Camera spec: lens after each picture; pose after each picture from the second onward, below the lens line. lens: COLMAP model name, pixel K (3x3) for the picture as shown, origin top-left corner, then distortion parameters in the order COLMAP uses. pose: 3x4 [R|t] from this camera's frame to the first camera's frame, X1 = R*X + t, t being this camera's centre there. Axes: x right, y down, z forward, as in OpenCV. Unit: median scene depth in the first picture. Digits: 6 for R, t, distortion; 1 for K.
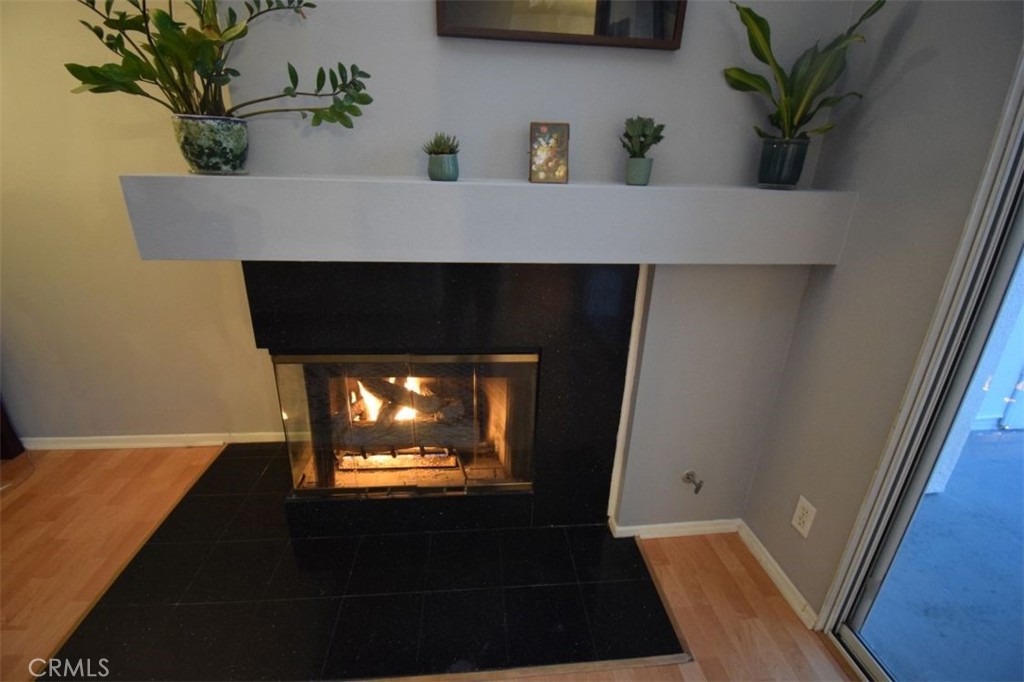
lens RADIAL K [[452.4, 0, 514.1], [0, 452.4, 343.3], [0, 0, 1]] dist [0.004864, -0.018008]
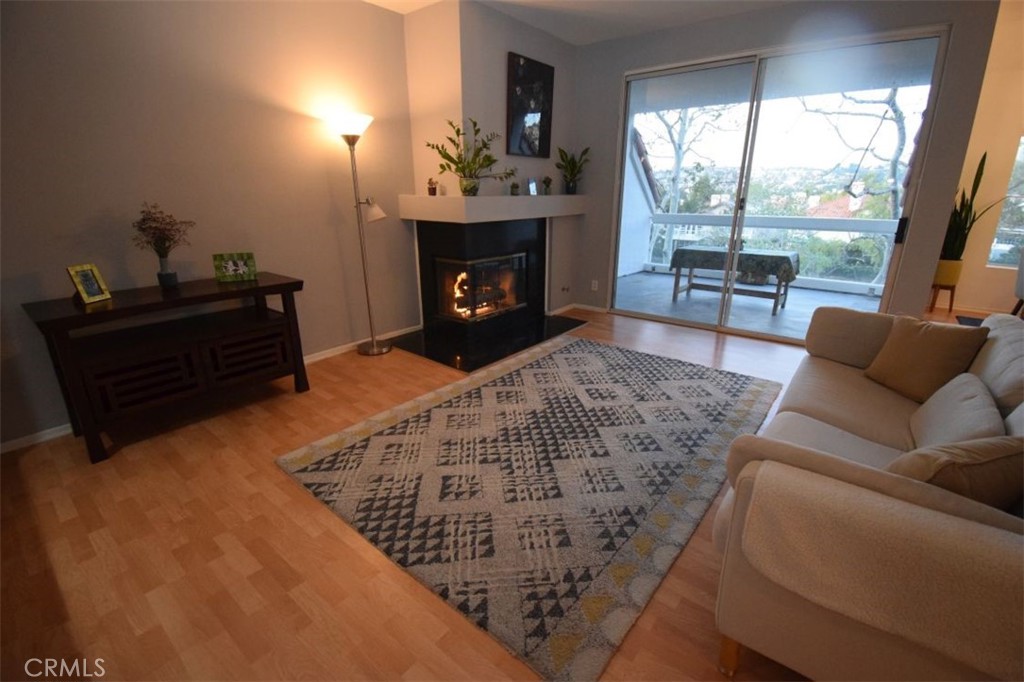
lens RADIAL K [[452.4, 0, 514.1], [0, 452.4, 343.3], [0, 0, 1]] dist [0.004864, -0.018008]
pose [[0.692330, -0.259128, 0.673447, -2.695586], [0.278625, 0.956913, 0.081762, 0.424748], [-0.665618, 0.131033, 0.734700, -1.342118]]
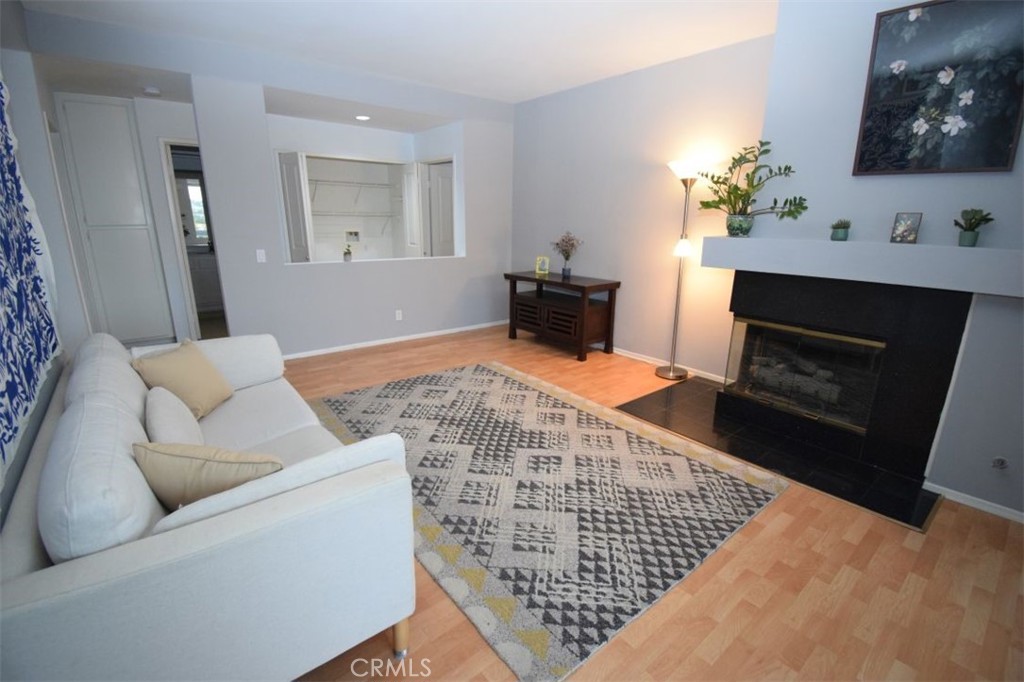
lens RADIAL K [[452.4, 0, 514.1], [0, 452.4, 343.3], [0, 0, 1]] dist [0.004864, -0.018008]
pose [[0.556071, 0.195934, -0.807710, 0.784777], [-0.292891, 0.955669, 0.030184, 0.468316], [0.777817, 0.219786, 0.588807, -1.285914]]
